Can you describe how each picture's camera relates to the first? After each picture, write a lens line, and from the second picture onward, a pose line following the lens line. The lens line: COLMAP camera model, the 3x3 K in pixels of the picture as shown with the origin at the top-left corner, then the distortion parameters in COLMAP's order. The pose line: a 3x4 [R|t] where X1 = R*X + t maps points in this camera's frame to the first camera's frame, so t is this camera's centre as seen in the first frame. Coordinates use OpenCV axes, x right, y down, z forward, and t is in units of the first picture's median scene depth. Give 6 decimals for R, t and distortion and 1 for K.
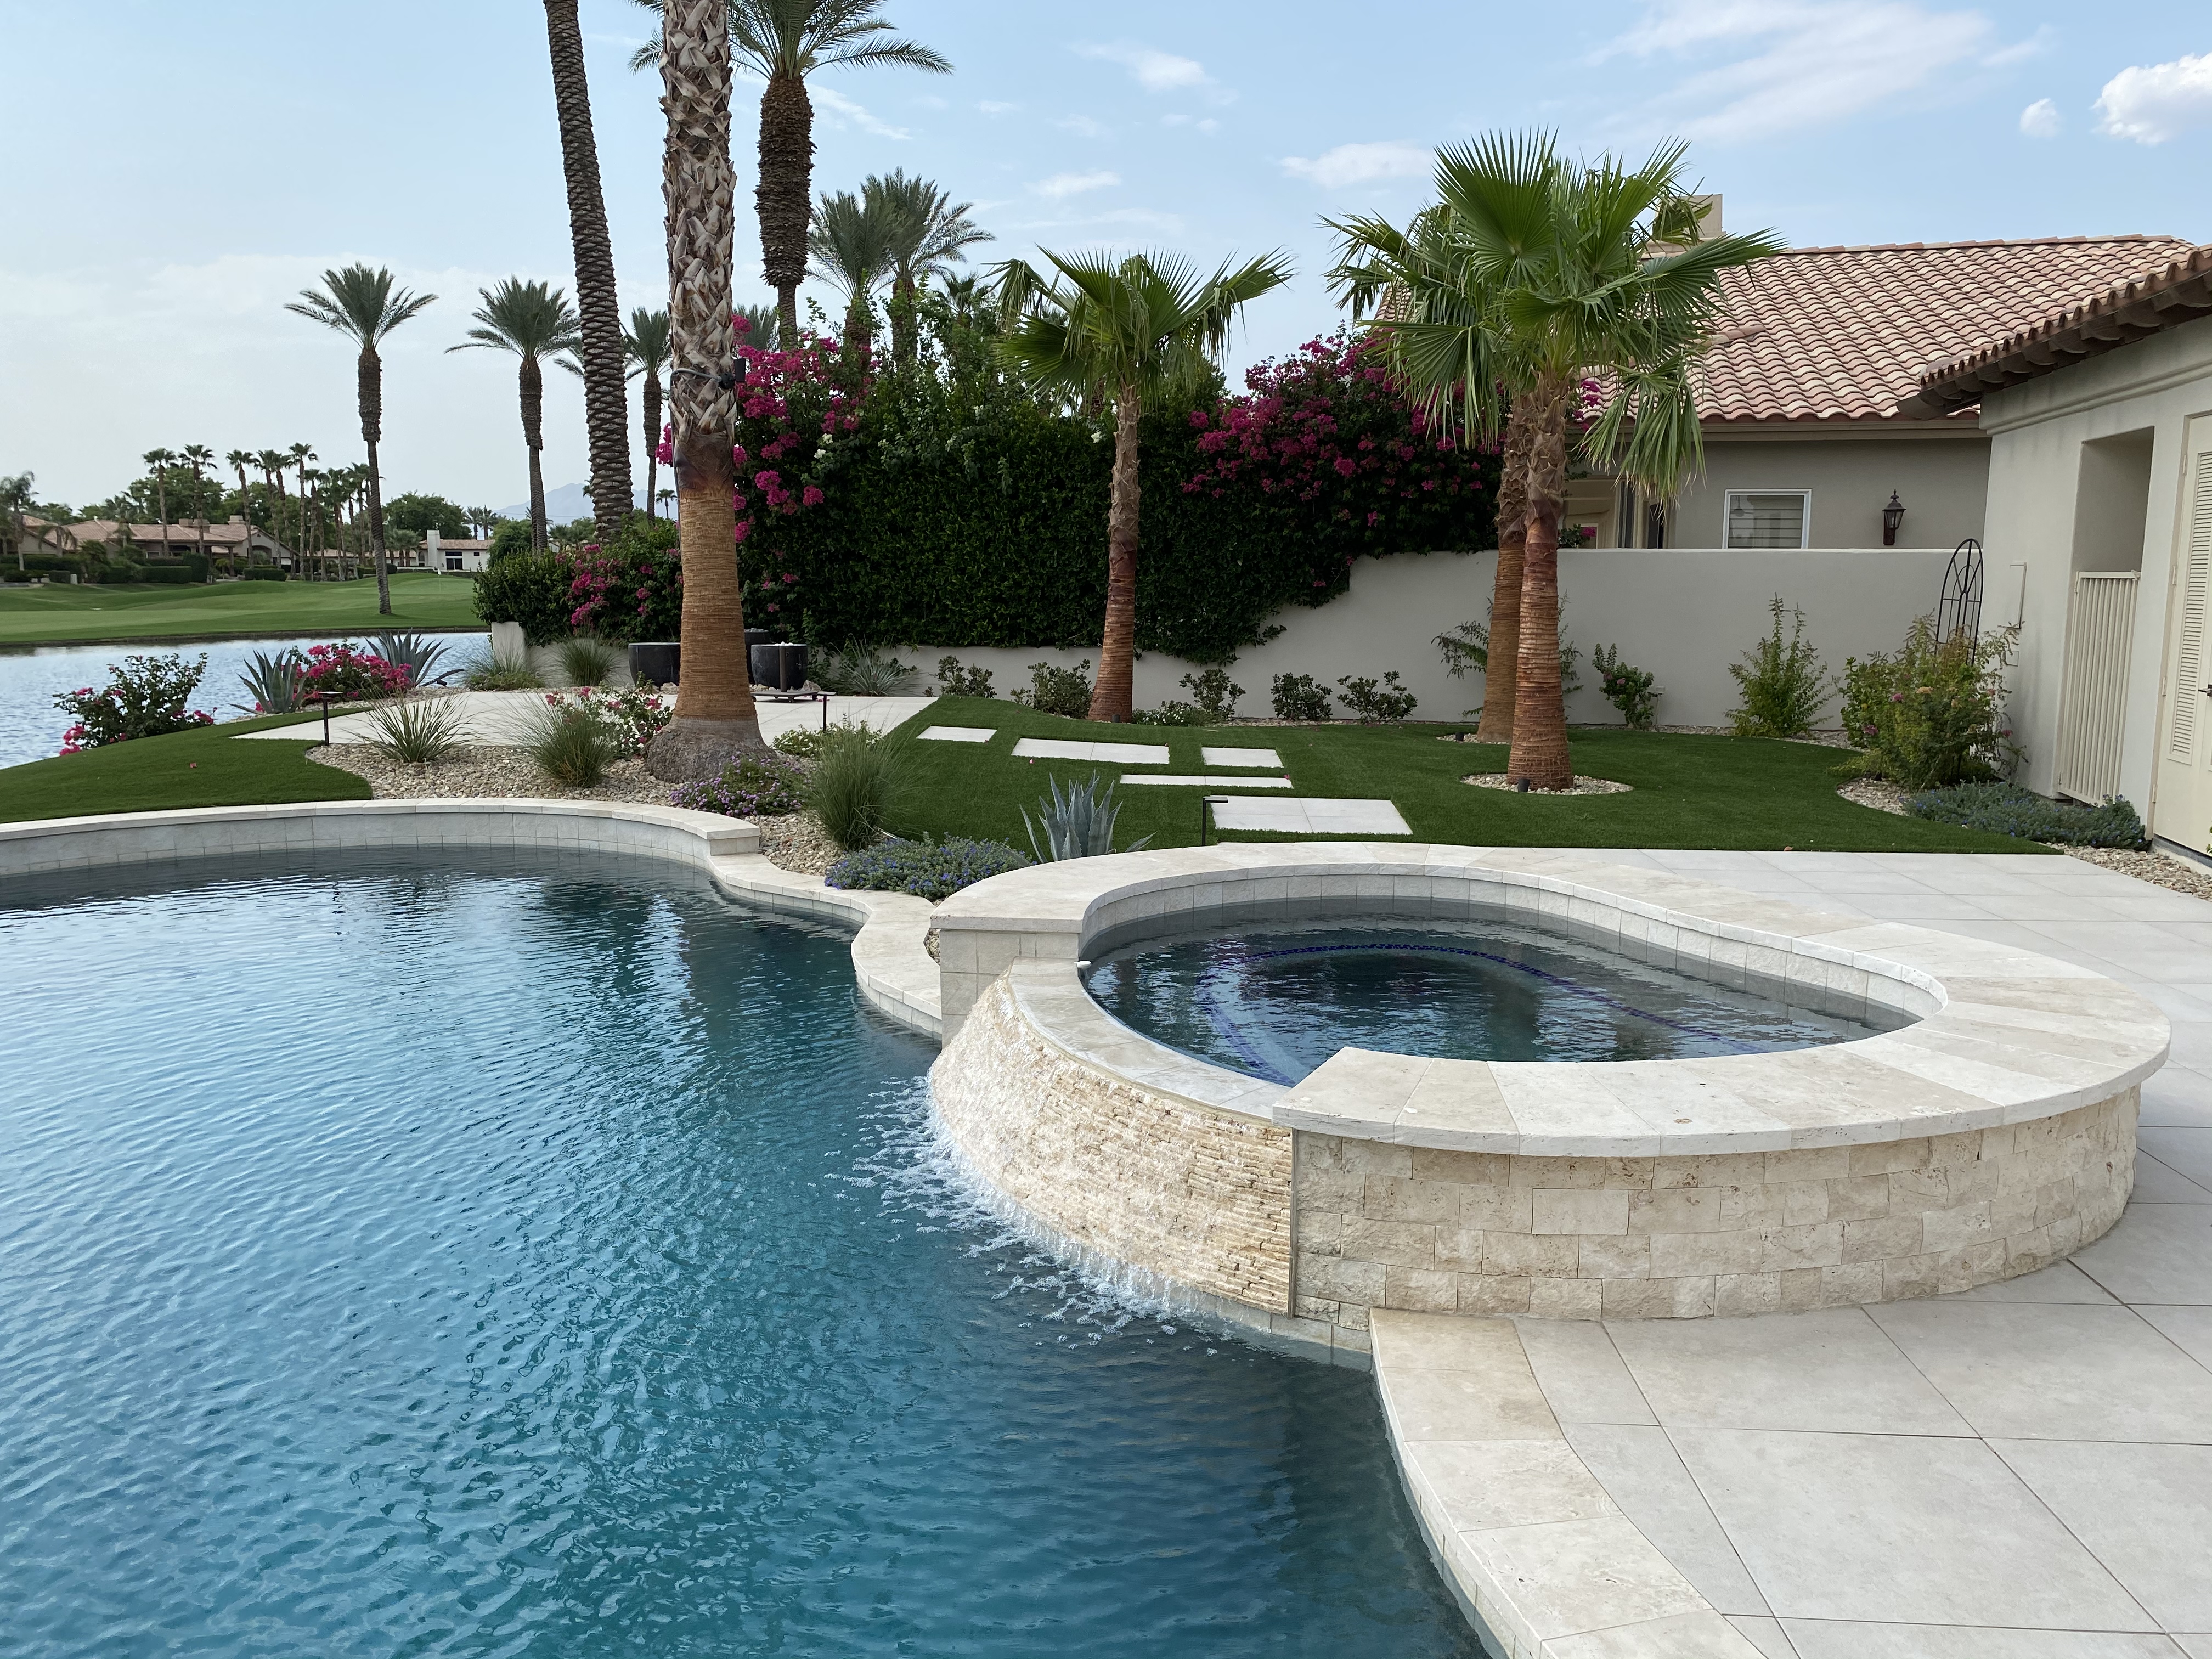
lens RADIAL K [[1704.2, 0, 1096.9], [0, 1704.2, 820.8], [0, 0, 1]] dist [0.019967, -0.013822]
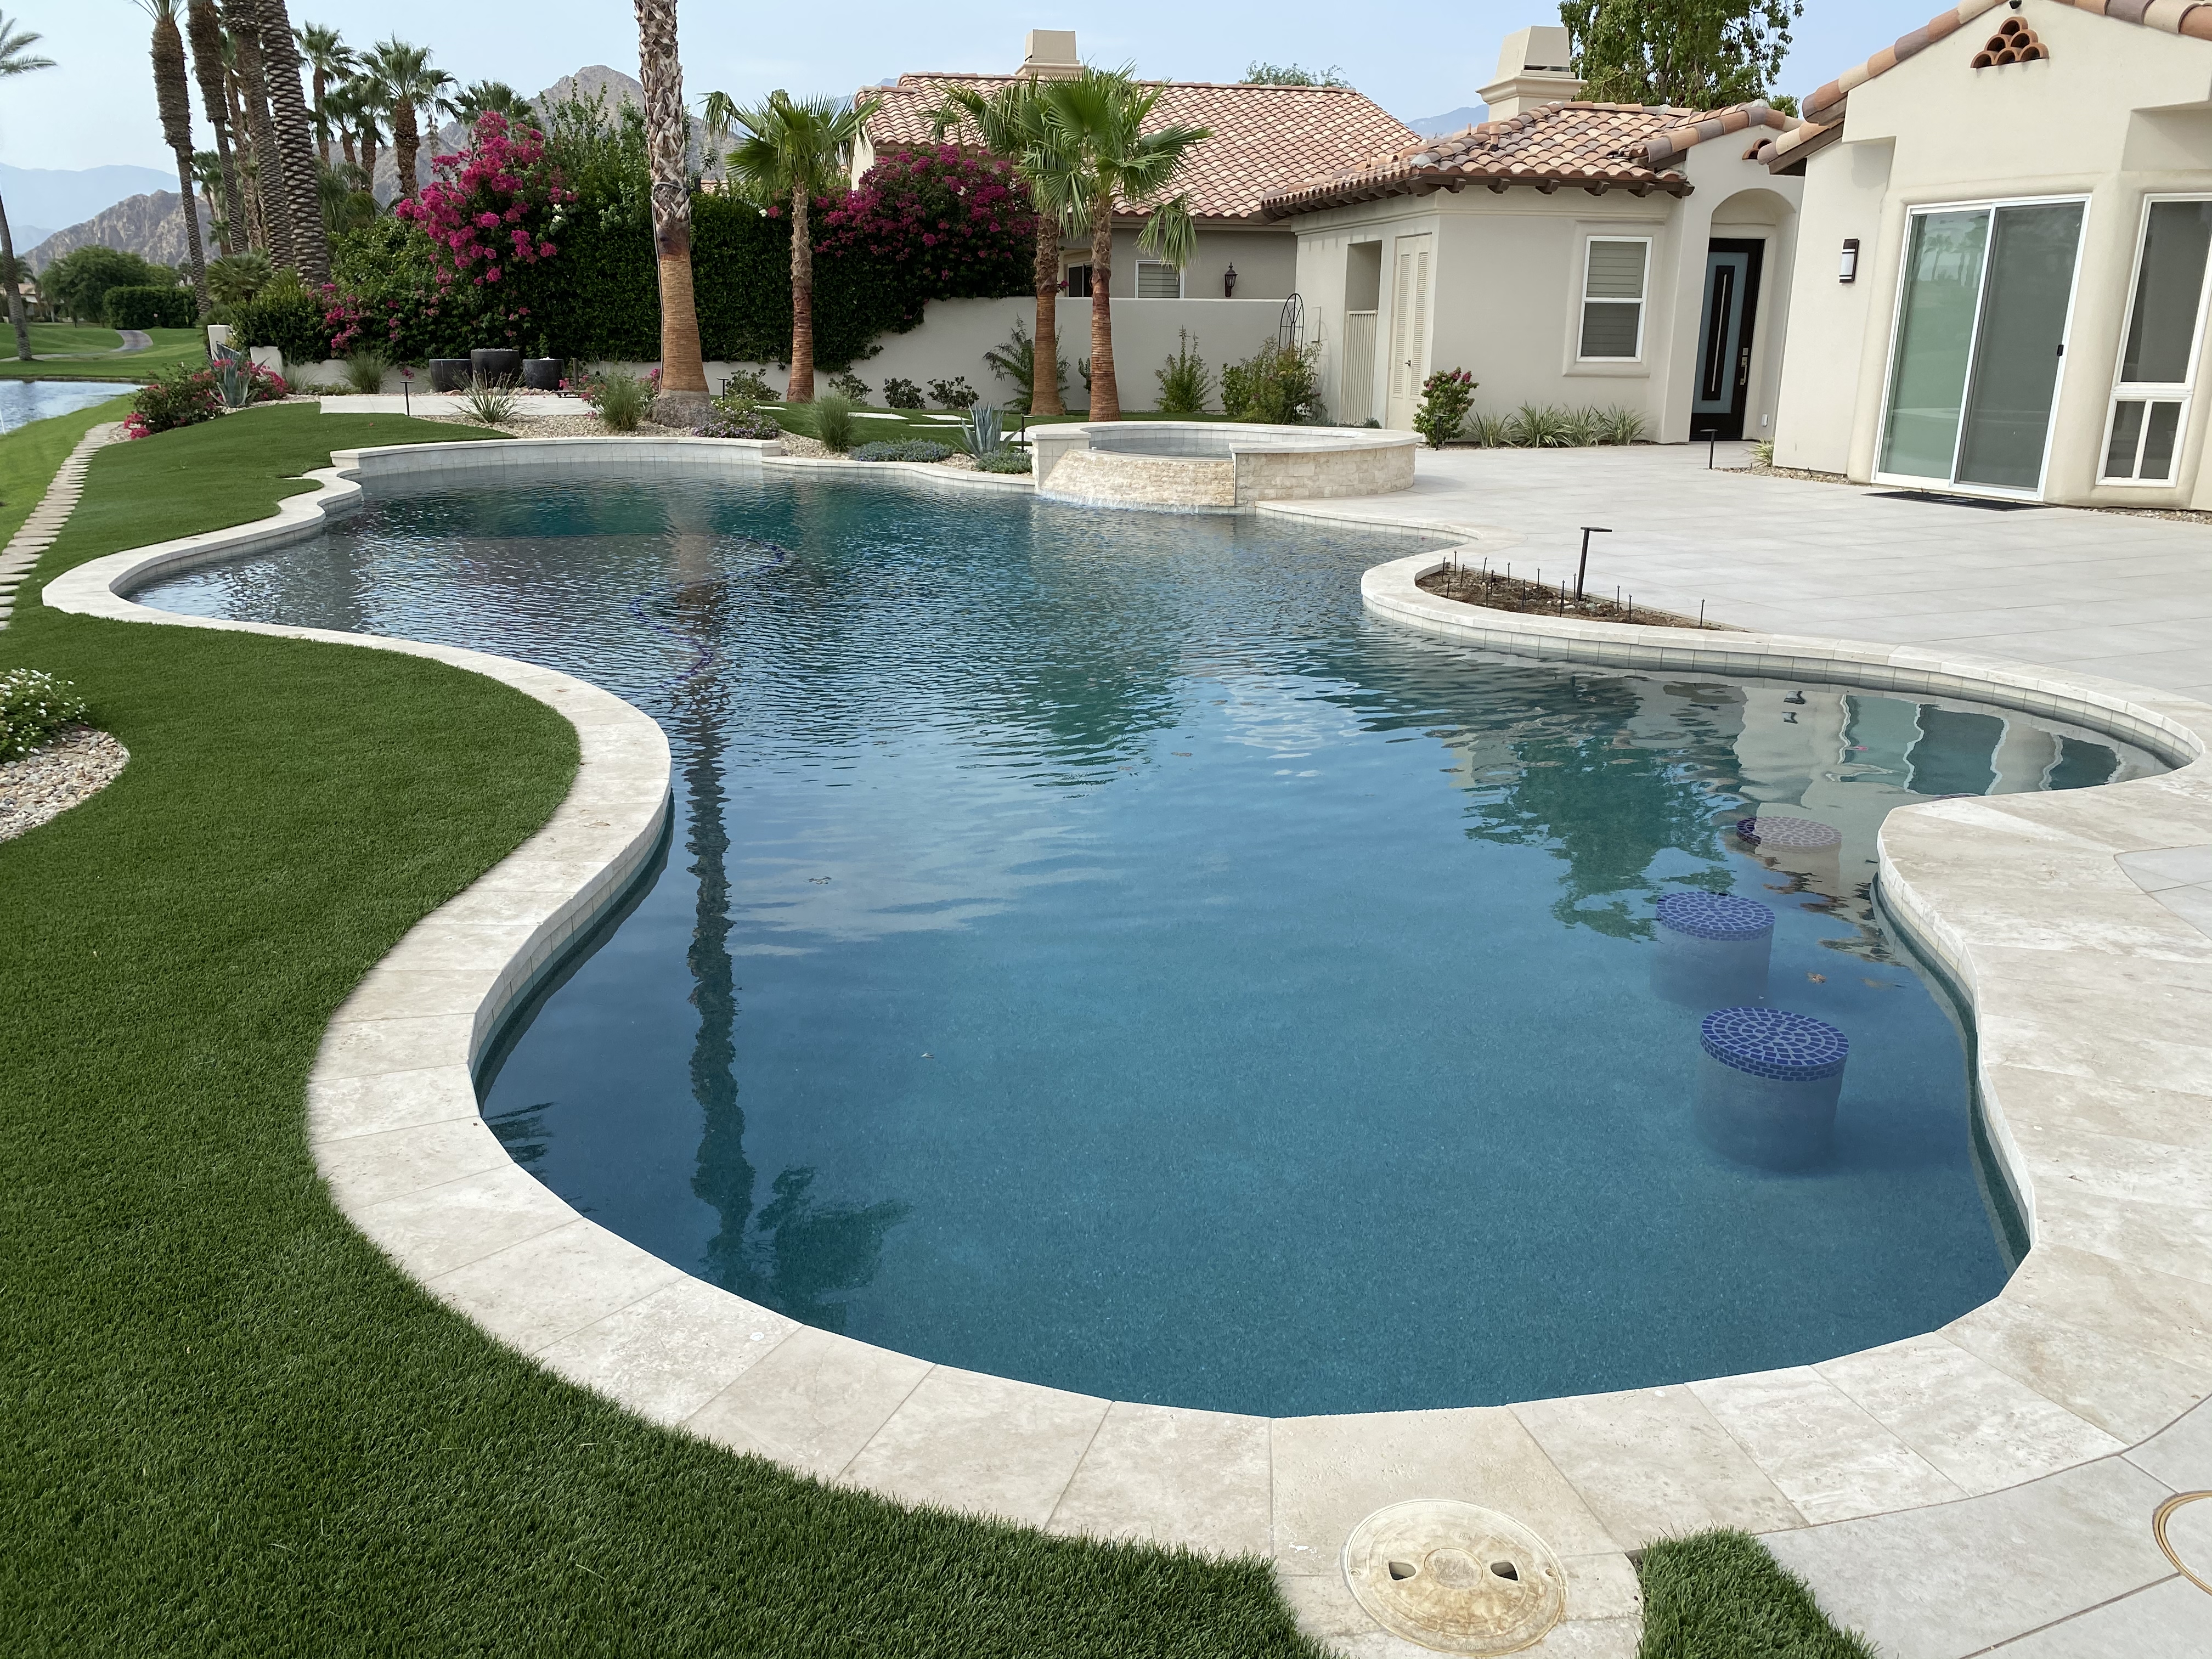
lens RADIAL K [[1697.0, 0, 1113.3], [0, 1697.0, 835.7], [0, 0, 1]] dist [0.026092, -0.043445]
pose [[0.906719, -0.118350, 0.404789, -0.409880], [0.056306, 0.985196, 0.161923, 0.090313], [-0.417960, -0.124027, 0.899959, -0.558496]]
